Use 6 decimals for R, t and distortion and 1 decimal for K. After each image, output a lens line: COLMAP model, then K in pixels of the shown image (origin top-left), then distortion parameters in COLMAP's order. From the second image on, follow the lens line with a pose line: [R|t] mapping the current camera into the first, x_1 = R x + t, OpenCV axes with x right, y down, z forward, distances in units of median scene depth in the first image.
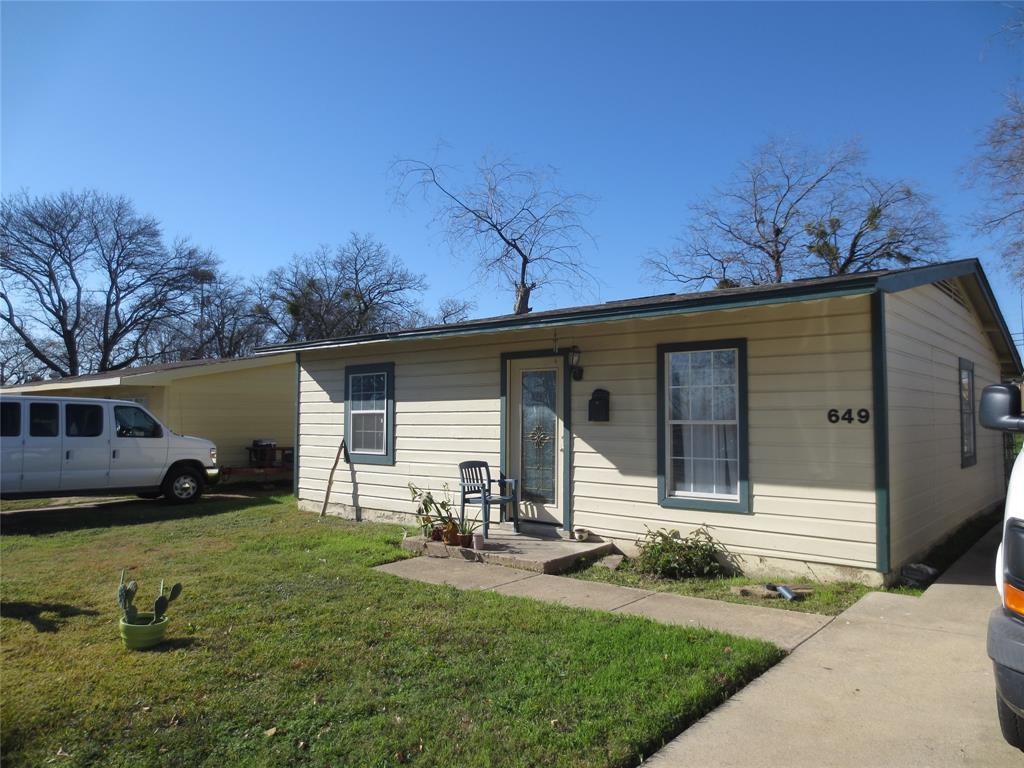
lens RADIAL K [[720.2, 0, 512.0], [0, 720.2, 384.0], [0, 0, 1]] dist [-0.022216, 0.000196]
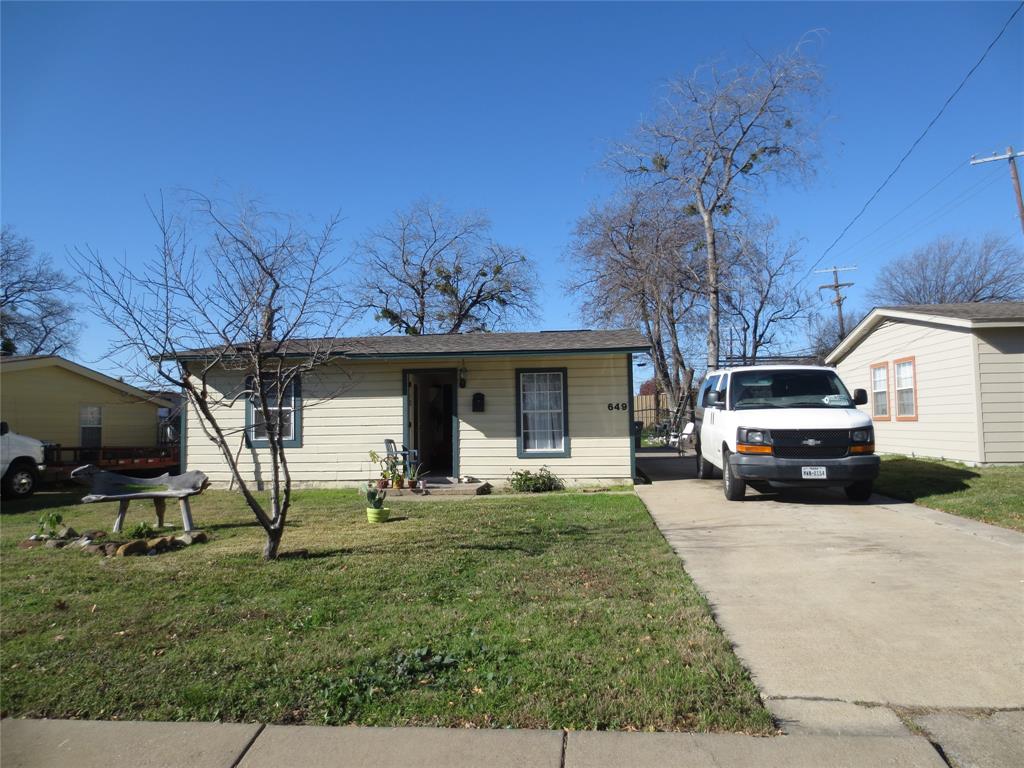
lens RADIAL K [[729.9, 0, 512.0], [0, 729.9, 384.0], [0, 0, 1]] dist [-0.031809, 0.008495]
pose [[0.830325, 0.025197, 0.556710, -0.694115], [-0.013255, 0.999588, -0.025472, 0.025749], [-0.557122, 0.013771, 0.830316, -0.431365]]
